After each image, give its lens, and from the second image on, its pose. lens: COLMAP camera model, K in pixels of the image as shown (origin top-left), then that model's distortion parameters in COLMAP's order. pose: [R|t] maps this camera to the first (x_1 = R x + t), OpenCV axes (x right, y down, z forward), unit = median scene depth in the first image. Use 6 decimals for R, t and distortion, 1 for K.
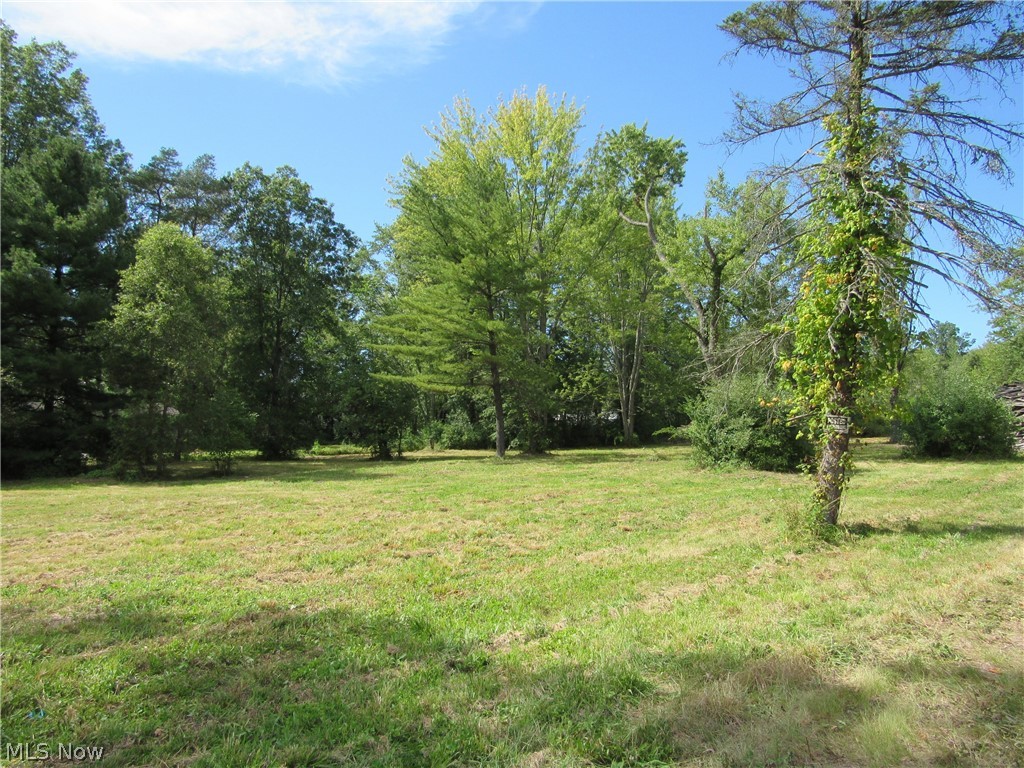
lens RADIAL K [[731.7, 0, 512.0], [0, 731.7, 383.2], [0, 0, 1]] dist [-0.033259, 0.014510]
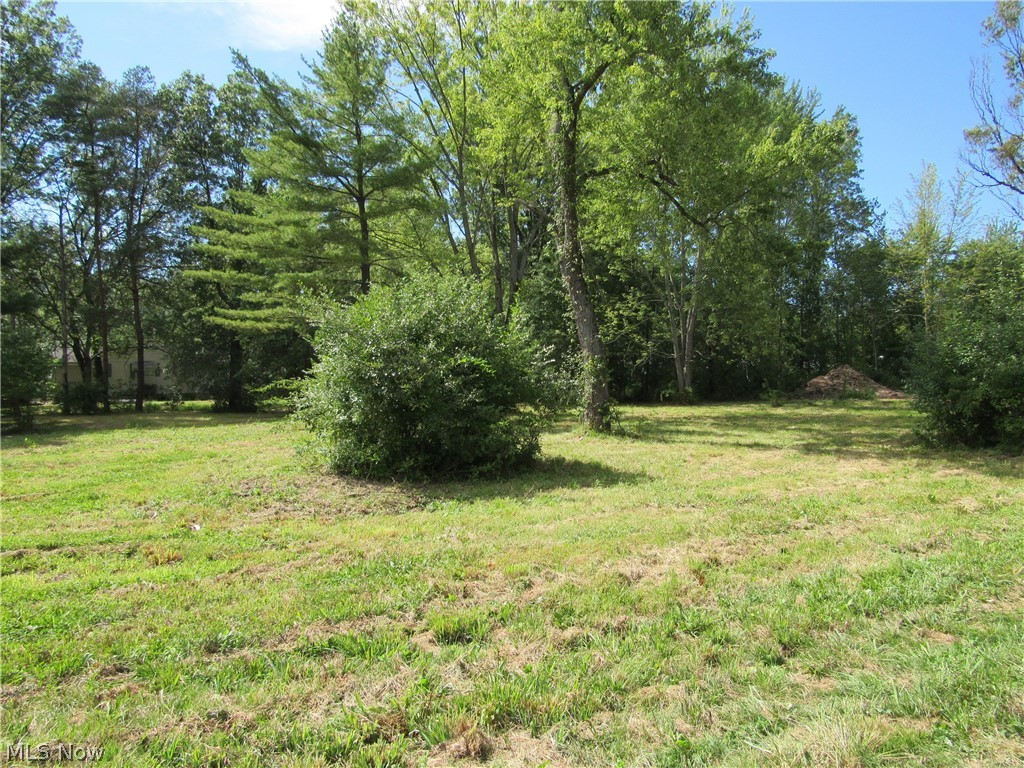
lens RADIAL K [[731.7, 0, 515.6], [0, 731.7, 383.7], [0, 0, 1]] dist [-0.033259, 0.014510]
pose [[0.947699, 0.009874, -0.319014, 0.408906], [0.013029, 0.997491, 0.069580, 0.020479], [0.318900, -0.070097, 0.945193, 0.402809]]
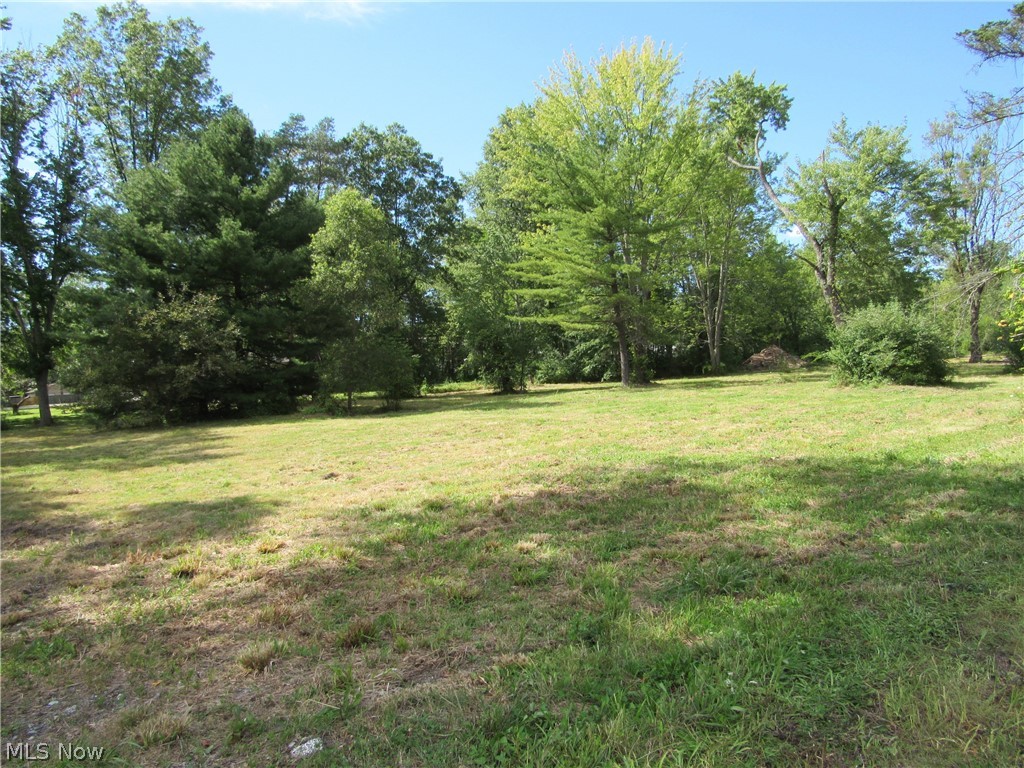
lens RADIAL K [[731.7, 0, 511.5], [0, 731.7, 379.7], [0, 0, 1]] dist [-0.033259, 0.014510]
pose [[0.998442, -0.036189, -0.042482, -0.162223], [0.039469, 0.996086, 0.079087, -0.004404], [0.039453, -0.080640, 0.995962, -0.128294]]
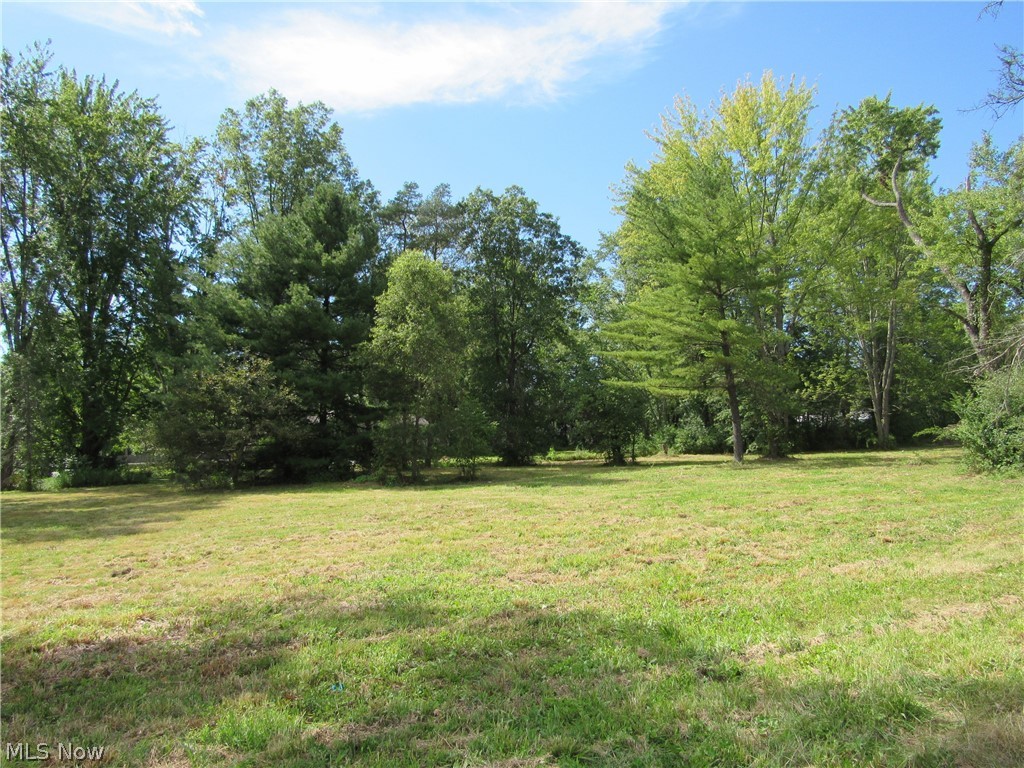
lens RADIAL K [[731.7, 0, 510.8], [0, 731.7, 380.8], [0, 0, 1]] dist [-0.033259, 0.014510]
pose [[0.950779, -0.038432, -0.307477, -0.001928], [0.035289, 0.999253, -0.015775, -0.000931], [0.307853, 0.004148, 0.951425, -0.004608]]
